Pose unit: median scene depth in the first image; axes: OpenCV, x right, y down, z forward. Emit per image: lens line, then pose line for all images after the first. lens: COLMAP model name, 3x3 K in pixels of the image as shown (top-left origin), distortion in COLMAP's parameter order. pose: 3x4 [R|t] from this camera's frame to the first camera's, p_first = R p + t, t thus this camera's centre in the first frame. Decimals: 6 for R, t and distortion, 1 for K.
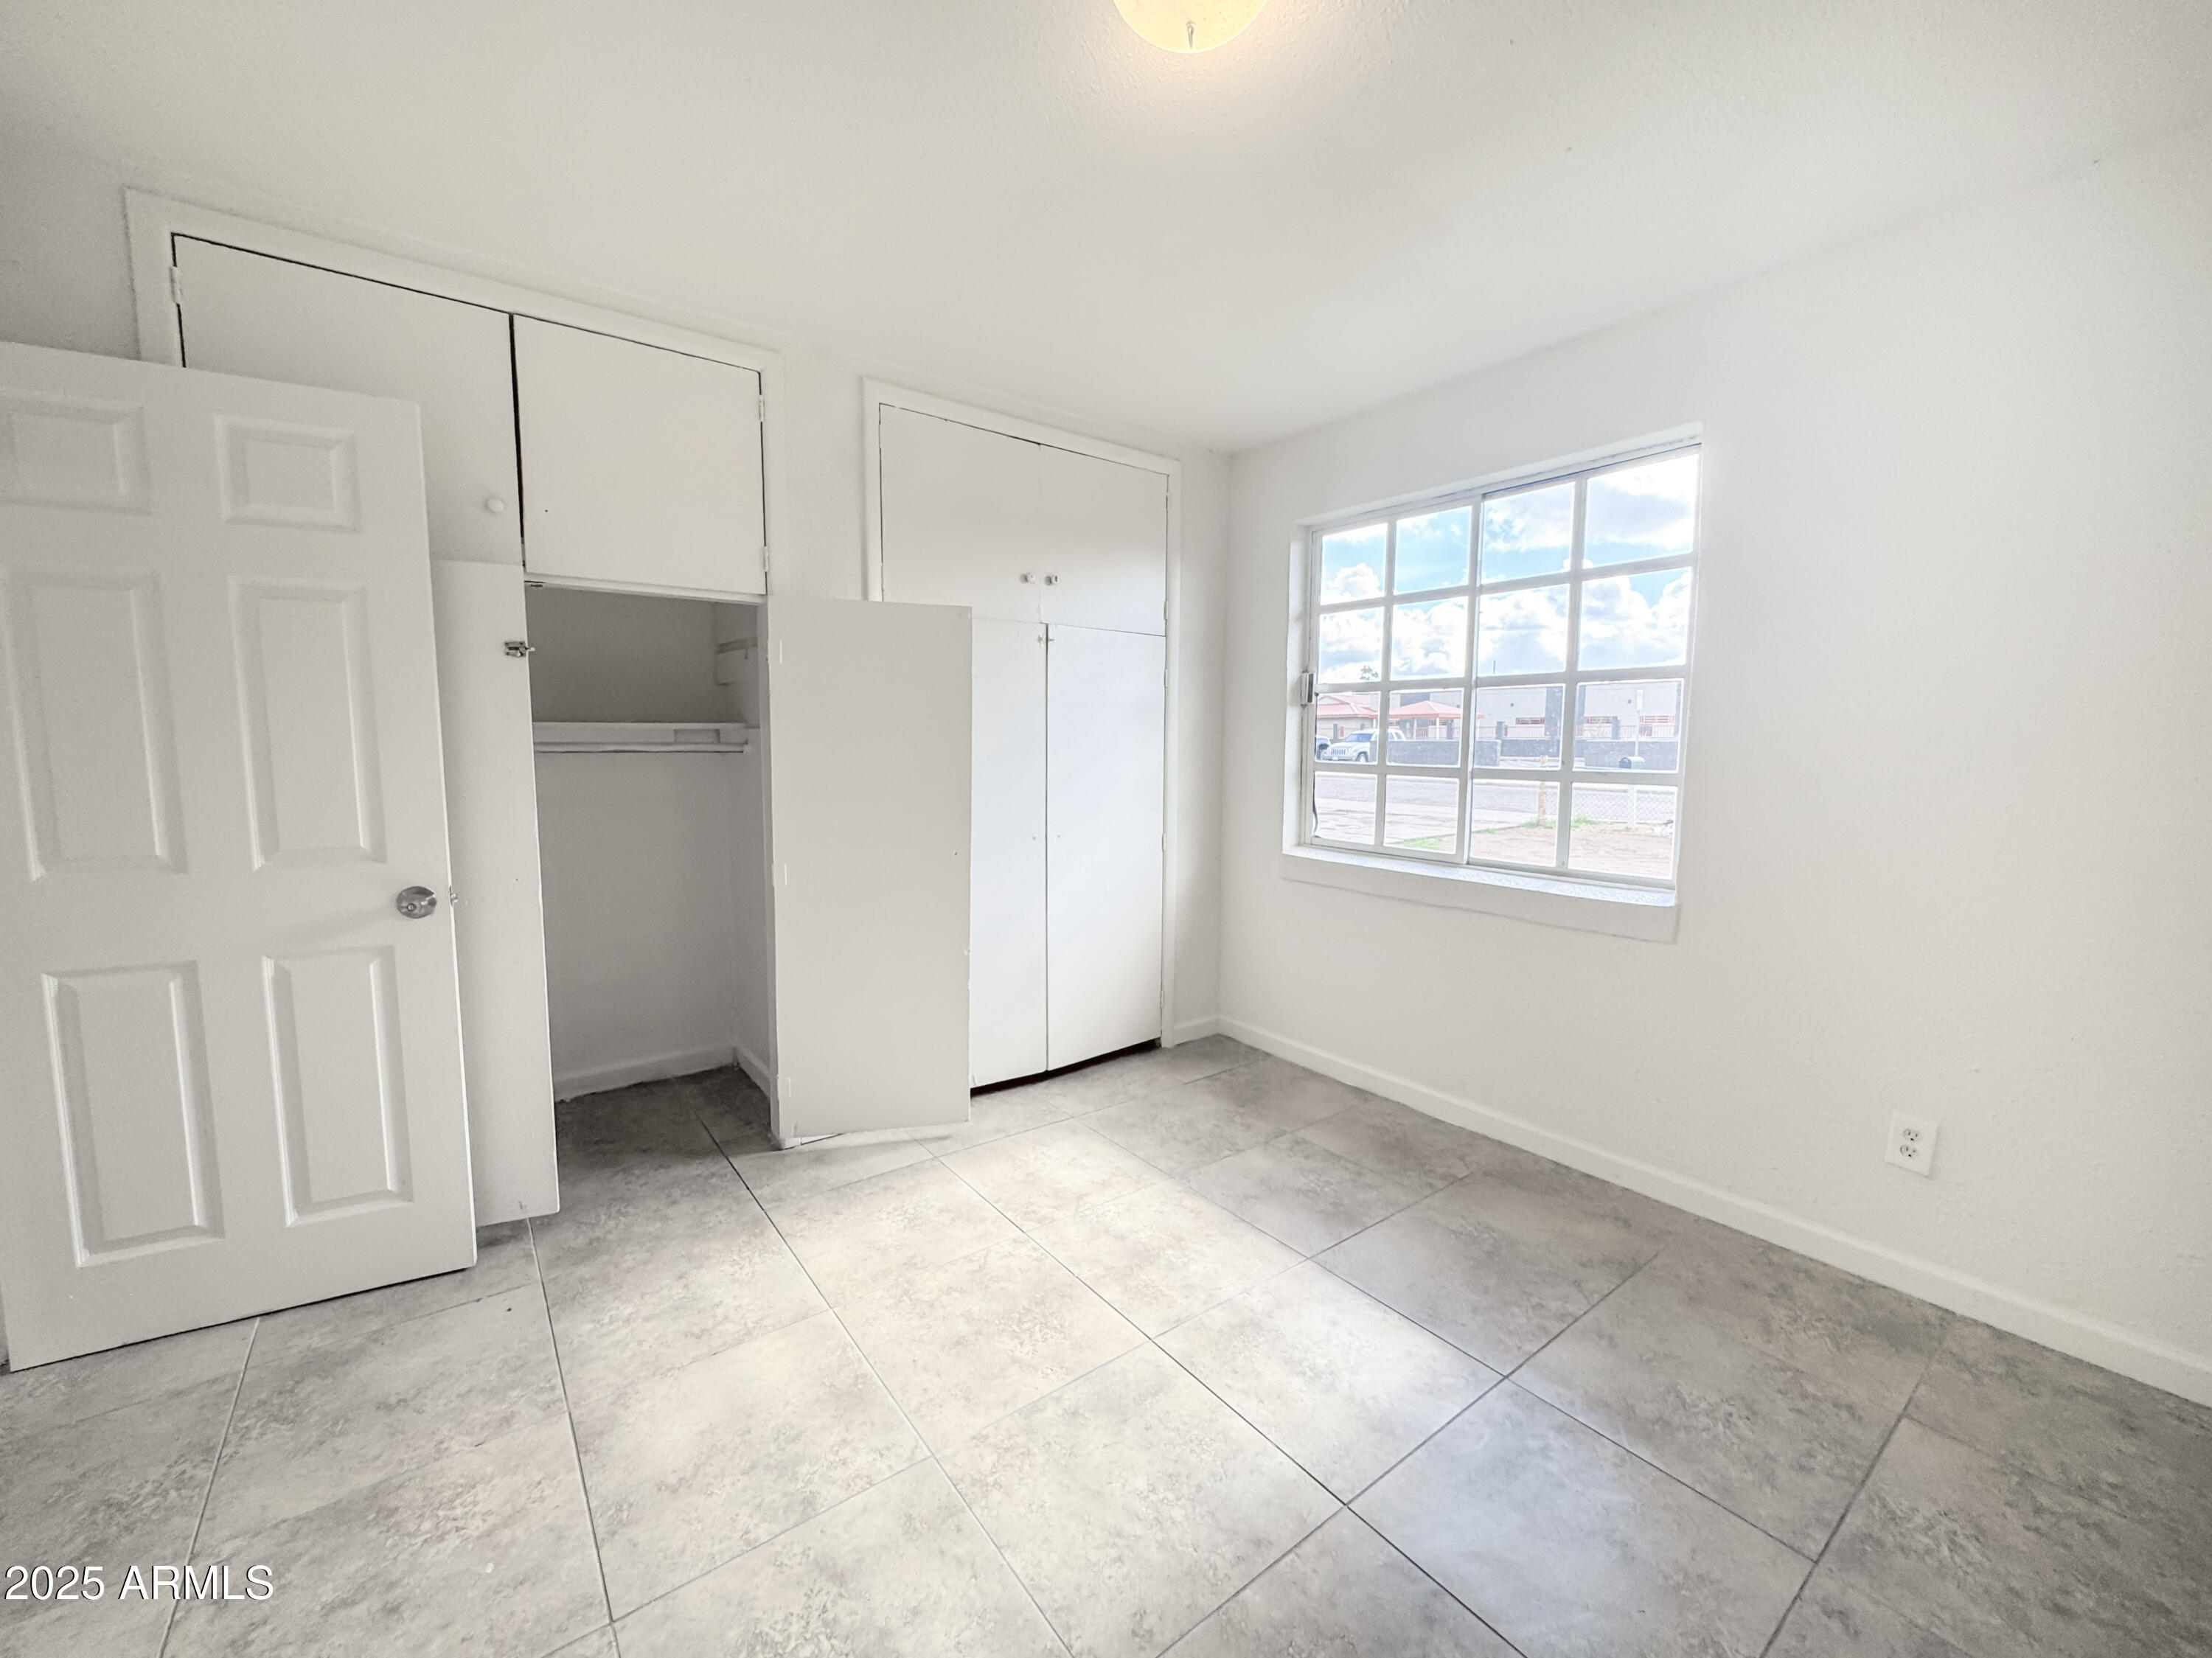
lens RADIAL K [[898.6, 0, 1110.6], [0, 898.6, 828.9], [0, 0, 1]] dist [-0.000742, -0.000445]
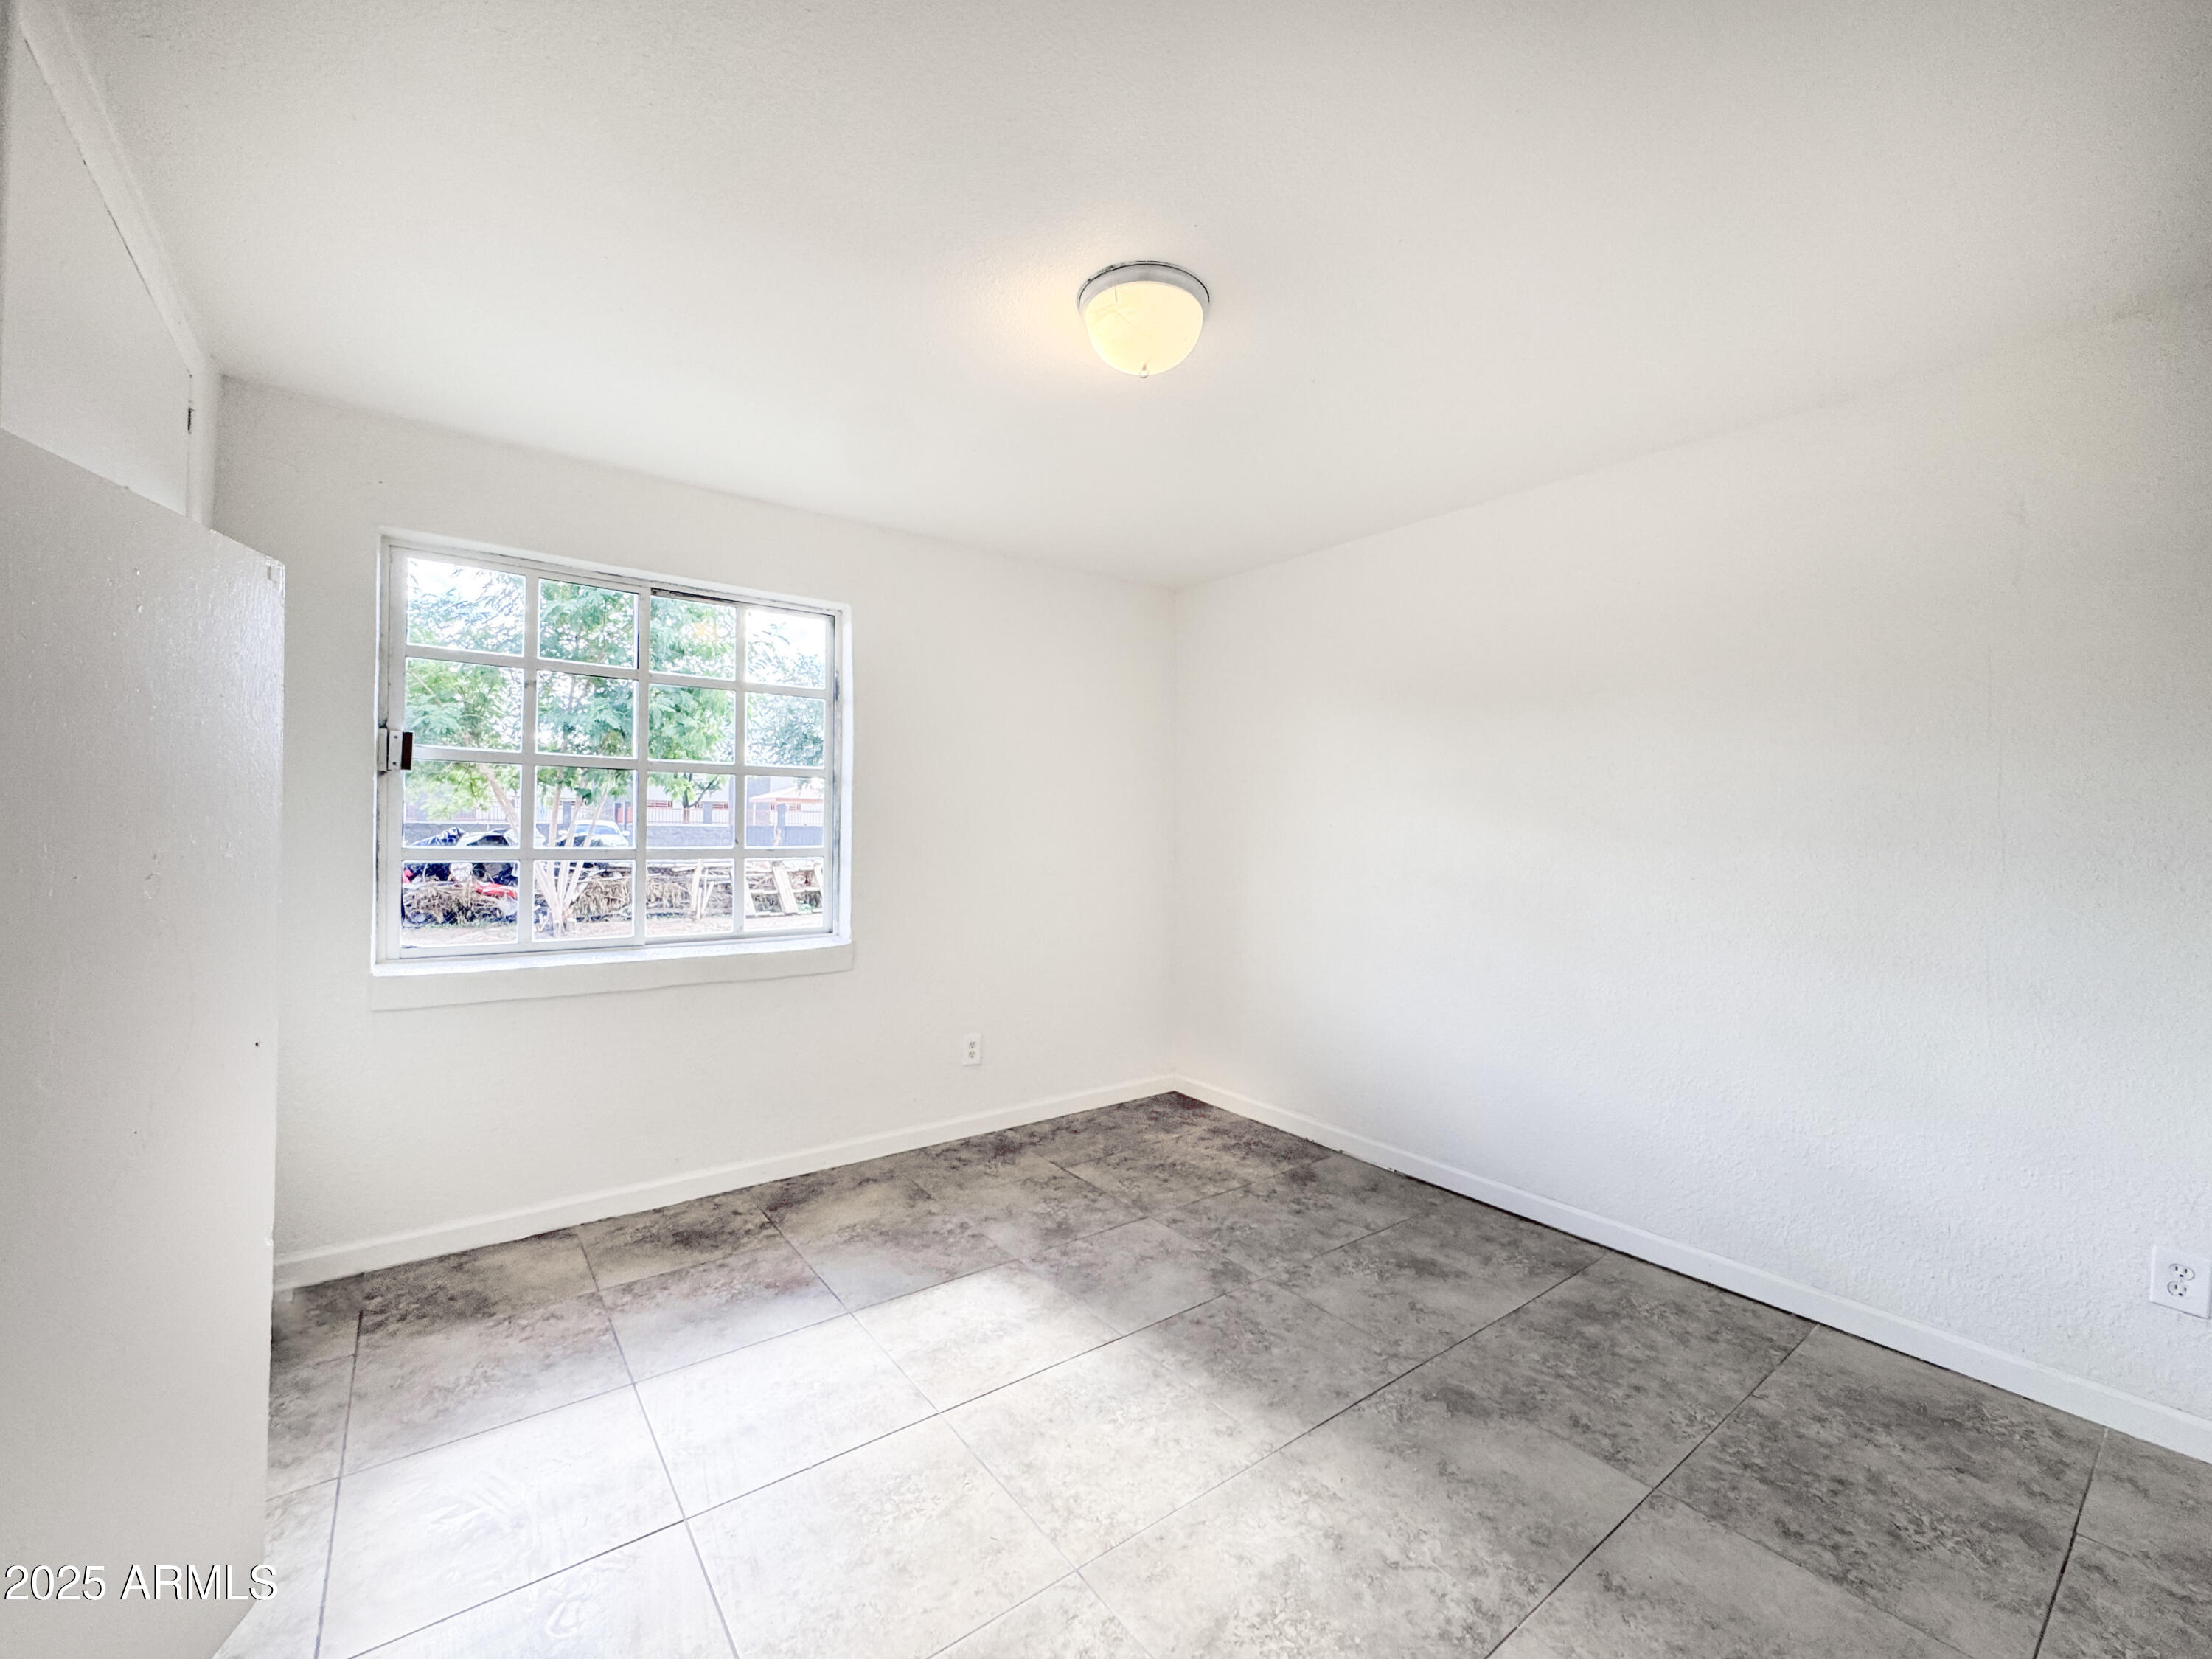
lens RADIAL K [[898.7, 0, 1110.6], [0, 898.7, 829.4], [0, 0, 1]] dist [-0.000742, -0.000445]
pose [[-0.013235, -0.002344, 0.999910, -0.830662], [0.086749, 0.996224, 0.003484, -0.064292], [-0.996142, 0.086787, -0.012981, 0.653400]]
